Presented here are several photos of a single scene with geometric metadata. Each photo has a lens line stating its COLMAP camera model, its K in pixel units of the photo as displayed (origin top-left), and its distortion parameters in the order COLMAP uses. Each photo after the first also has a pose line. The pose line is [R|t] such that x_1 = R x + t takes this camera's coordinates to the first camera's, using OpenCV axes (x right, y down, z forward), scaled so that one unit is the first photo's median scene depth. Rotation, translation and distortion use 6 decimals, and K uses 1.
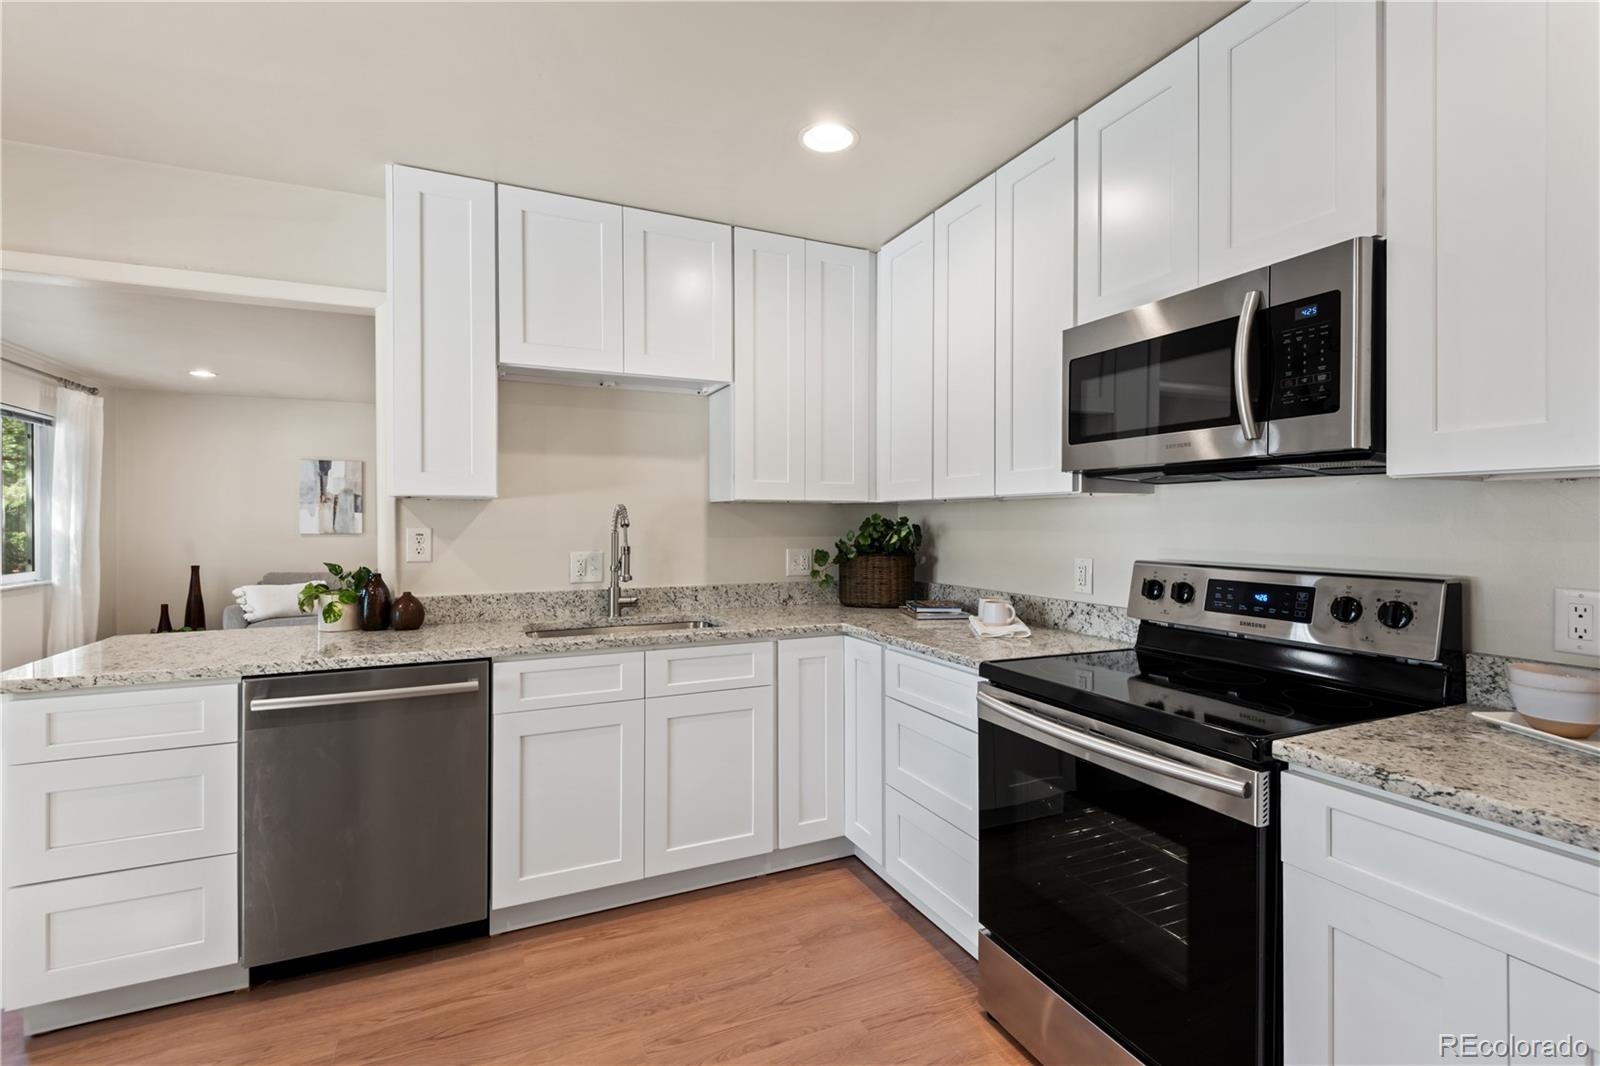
lens RADIAL K [[724.5, 0, 791.8], [0, 724.5, 519.2], [0, 0, 1]] dist [0.024560, -0.010833]
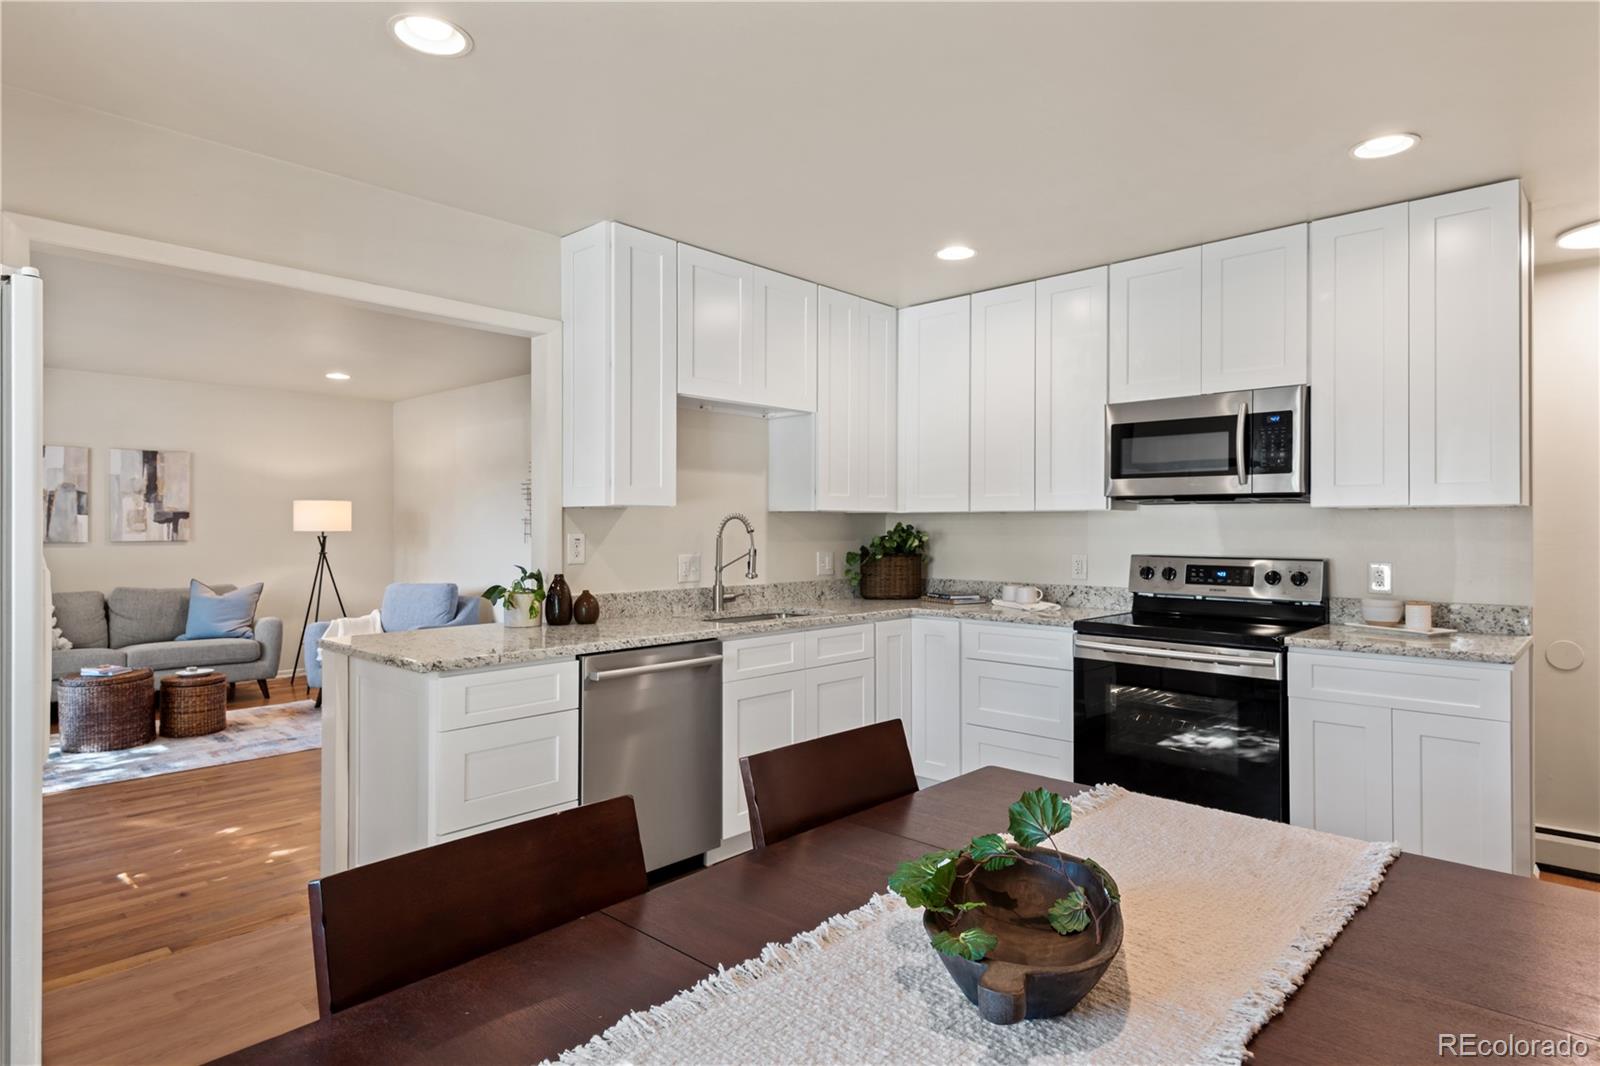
lens RADIAL K [[877.9, 0, 774.6], [0, 877.9, 522.3], [0, 0, 1]] dist [0.026333, -0.007337]
pose [[0.930054, 0.004875, 0.367390, -0.774131], [-0.003638, 0.999985, -0.004059, -0.000816], [-0.367404, 0.002439, 0.930058, -0.378847]]
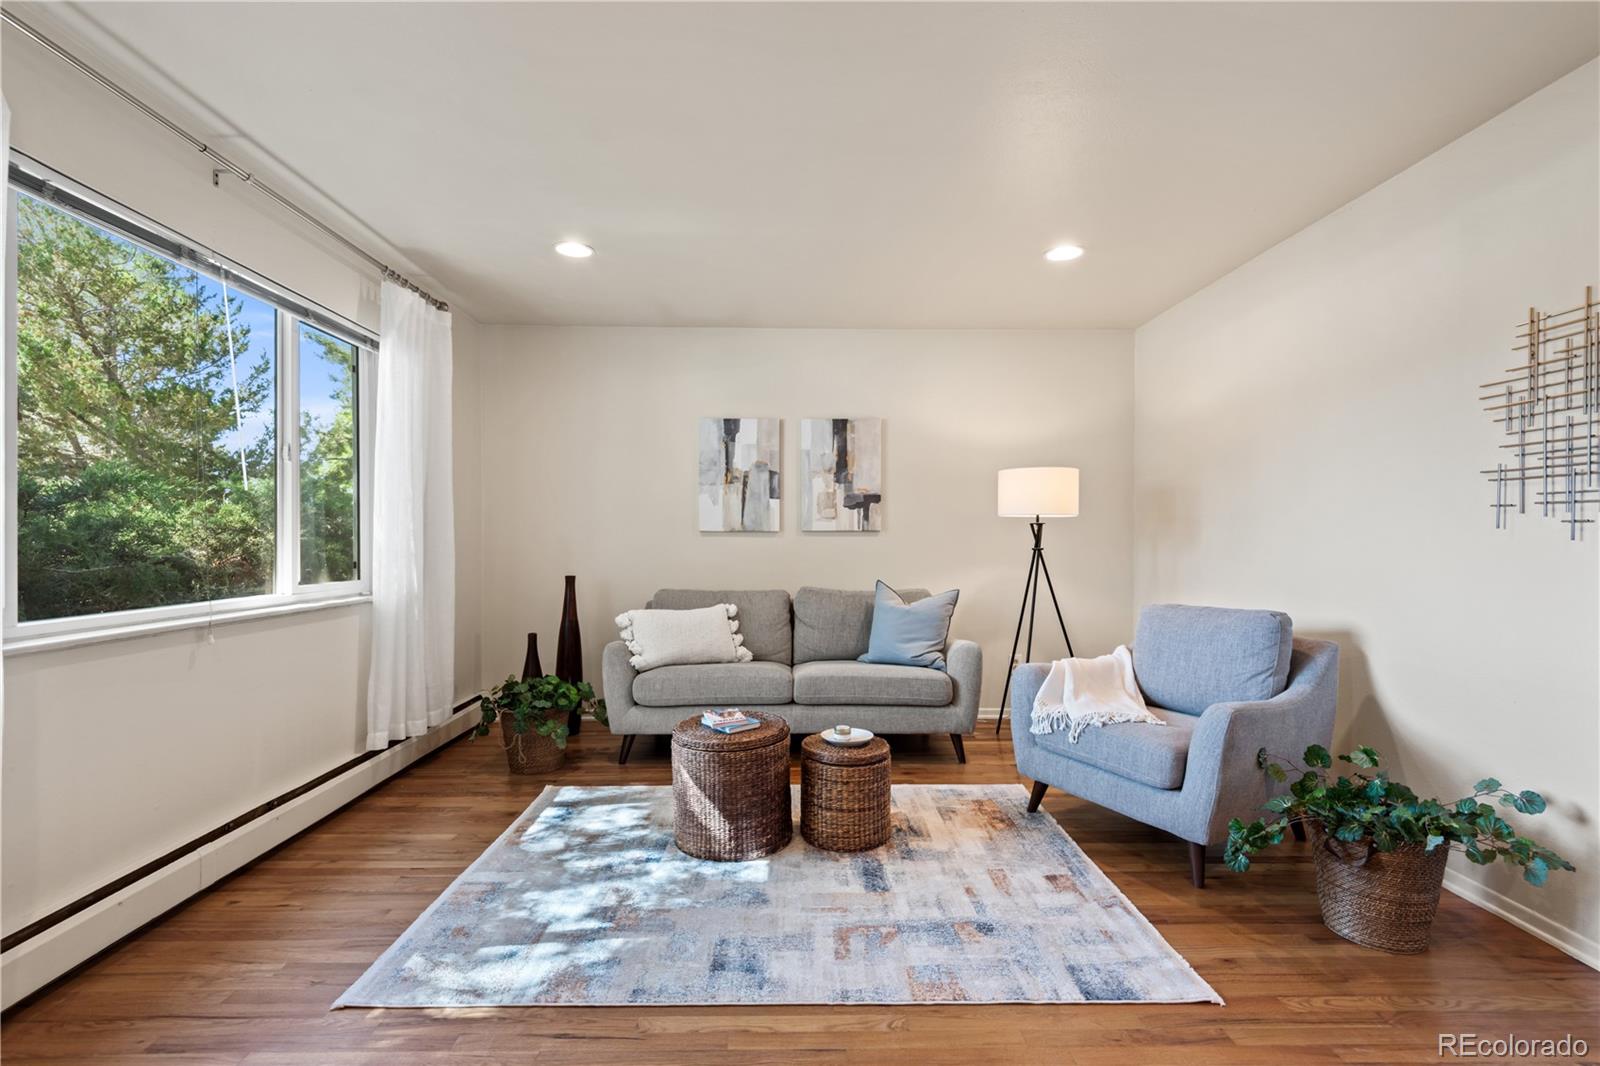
lens RADIAL K [[724.5, 0, 806.4], [0, 724.5, 537.8], [0, 0, 1]] dist [0.024560, -0.010833]
pose [[0.920761, 0.004278, -0.390103, -0.938063], [-0.002566, 0.999985, 0.004908, 0.064644], [0.390118, -0.003518, 0.920758, 1.243232]]
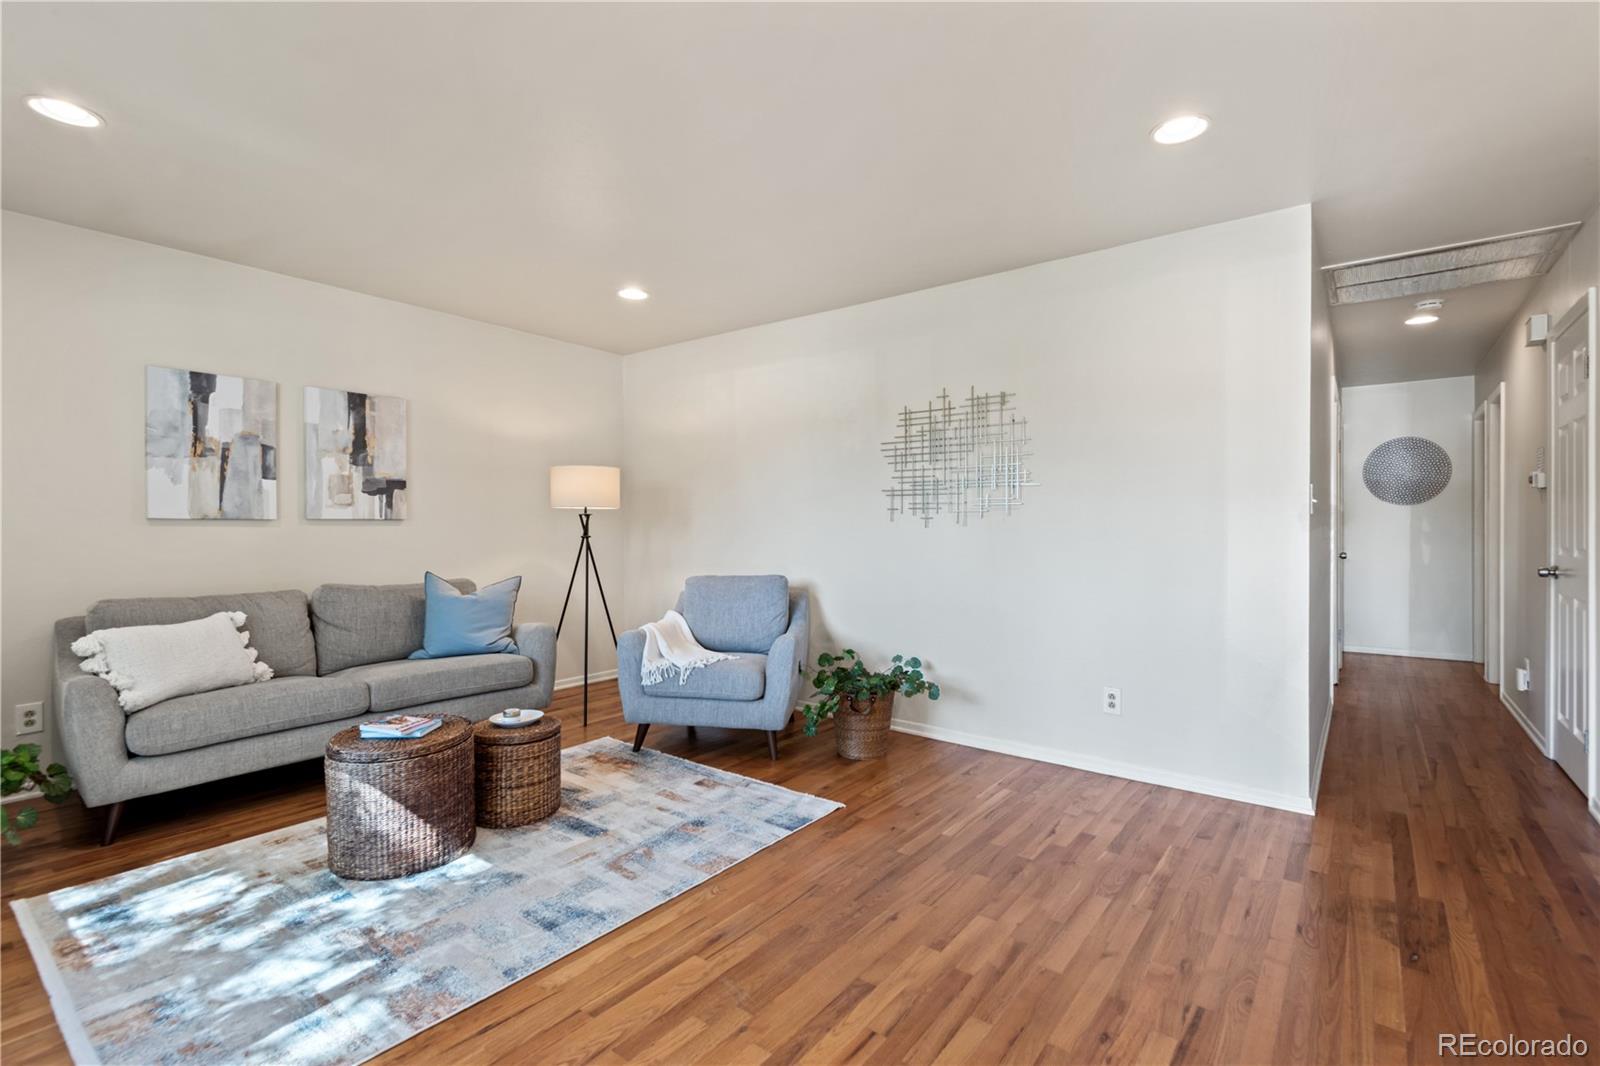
lens RADIAL K [[724.5, 0, 802.3], [0, 724.5, 526.7], [0, 0, 1]] dist [0.024560, -0.010833]
pose [[0.880264, 0.002731, 0.474476, -1.487796], [-0.004140, 0.999990, 0.001925, 0.064993], [-0.474466, -0.003659, 0.880266, 1.041826]]
